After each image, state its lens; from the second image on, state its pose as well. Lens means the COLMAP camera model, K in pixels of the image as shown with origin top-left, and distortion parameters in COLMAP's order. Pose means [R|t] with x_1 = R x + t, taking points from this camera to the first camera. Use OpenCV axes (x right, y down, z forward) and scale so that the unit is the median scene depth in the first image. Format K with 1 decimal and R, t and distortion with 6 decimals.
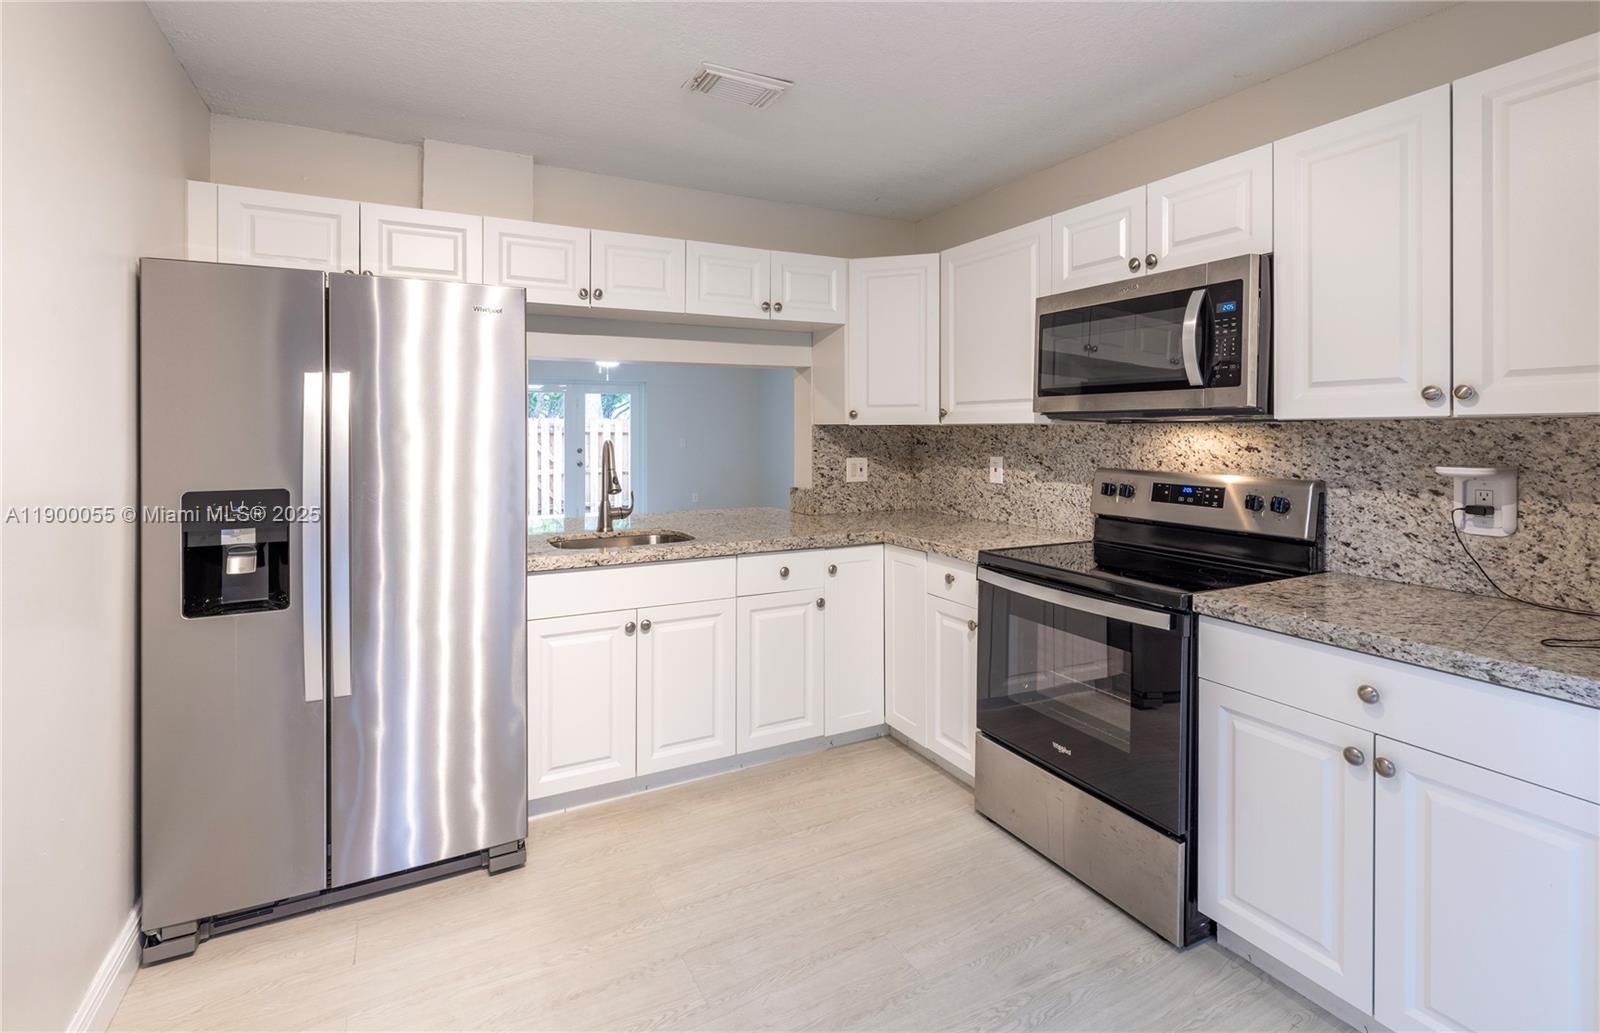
lens RADIAL K [[718.6, 0, 787.7], [0, 718.6, 481.5], [0, 0, 1]] dist [-0.001080, 0.000170]
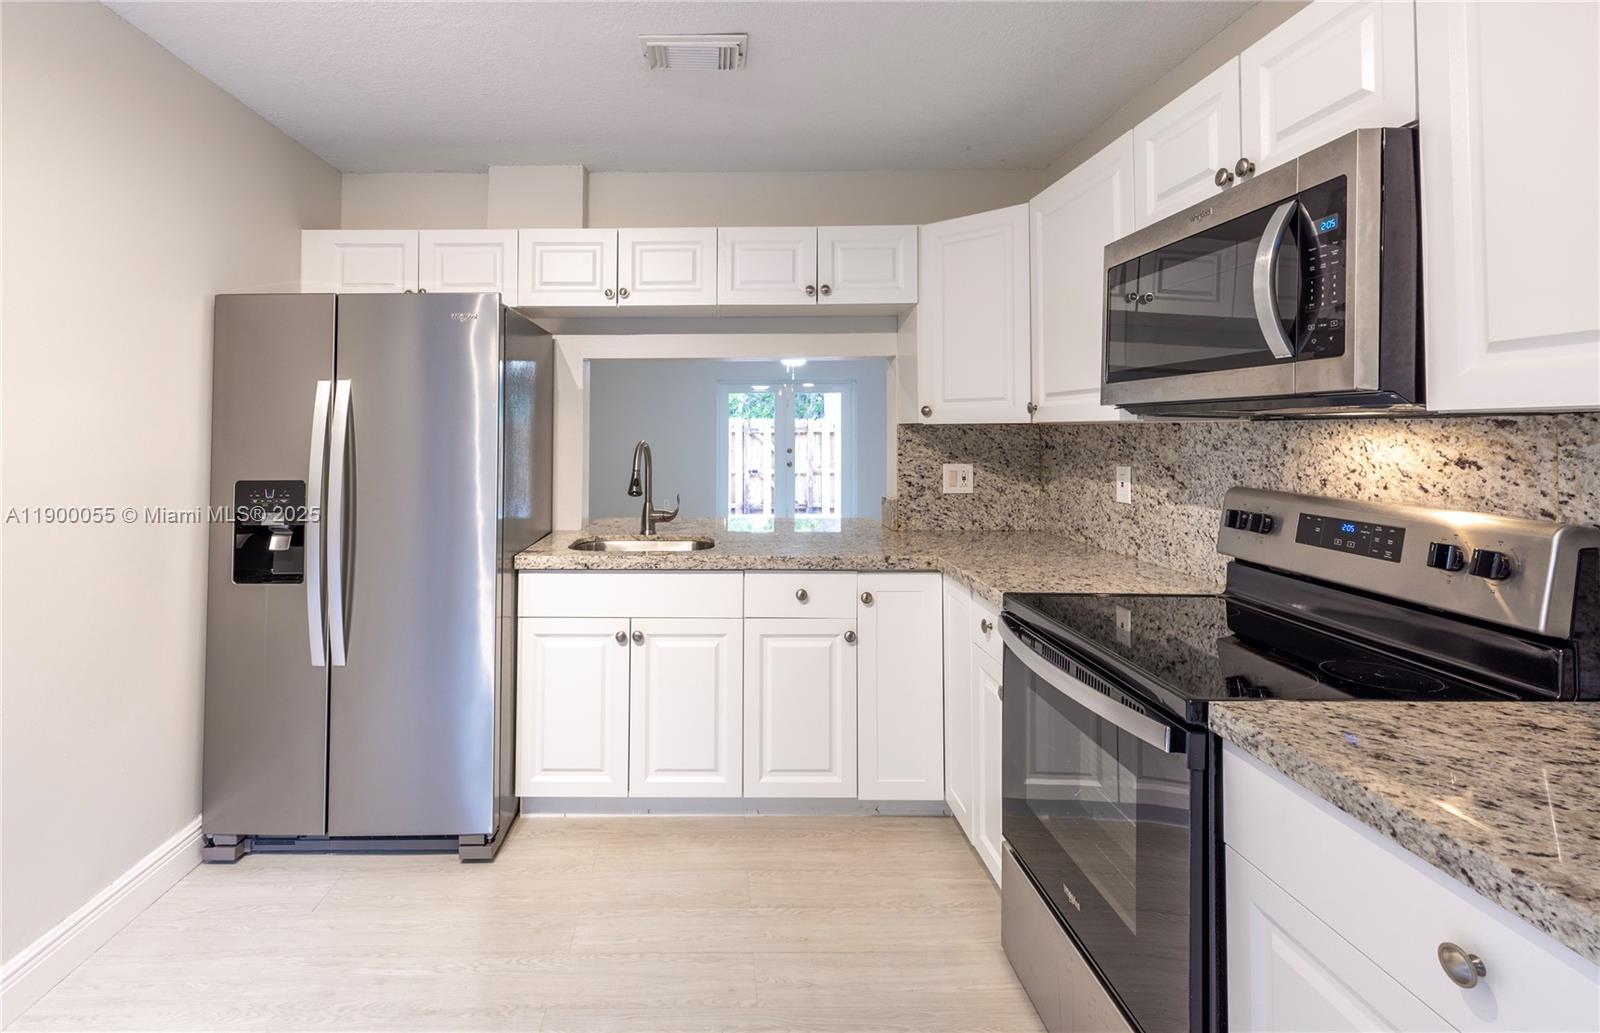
lens RADIAL K [[744.2, 0, 799.8], [0, 744.2, 454.4], [0, 0, 1]] dist [0.001960, 0.000218]
pose [[0.887694, 0.015224, -0.460182, 0.415792], [-0.032812, 0.999004, -0.030244, -0.015703], [0.459263, 0.041947, 0.887309, 0.209704]]
